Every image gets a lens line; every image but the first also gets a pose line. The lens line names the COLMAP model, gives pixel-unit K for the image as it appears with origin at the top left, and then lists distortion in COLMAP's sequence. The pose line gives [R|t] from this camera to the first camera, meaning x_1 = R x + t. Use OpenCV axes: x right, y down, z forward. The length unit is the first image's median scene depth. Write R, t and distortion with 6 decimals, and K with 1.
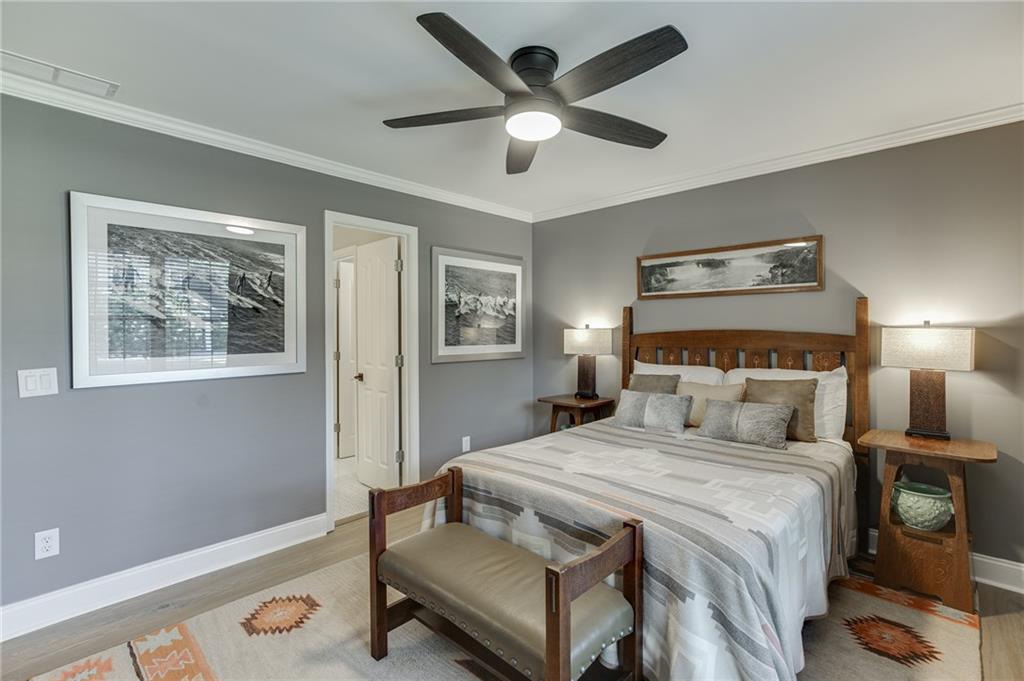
lens RADIAL K [[478.1, 0, 511.4], [0, 478.1, 335.8], [0, 0, 1]] dist [0.001982, 0.001354]
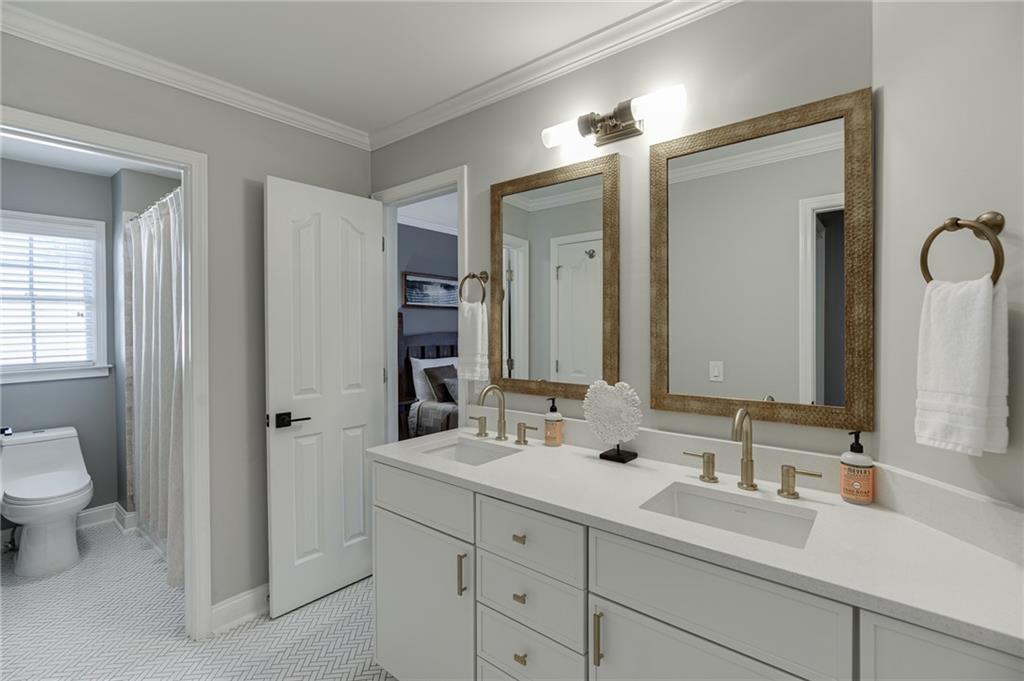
lens RADIAL K [[460.7, 0, 512.0], [0, 460.7, 335.0], [0, 0, 1]] dist [-0.002489, 0.001202]
pose [[-0.065245, -0.008257, 0.997835, -0.919369], [0.016404, 0.999822, 0.009346, -0.012943], [-0.997734, 0.016978, -0.065098, 0.825614]]
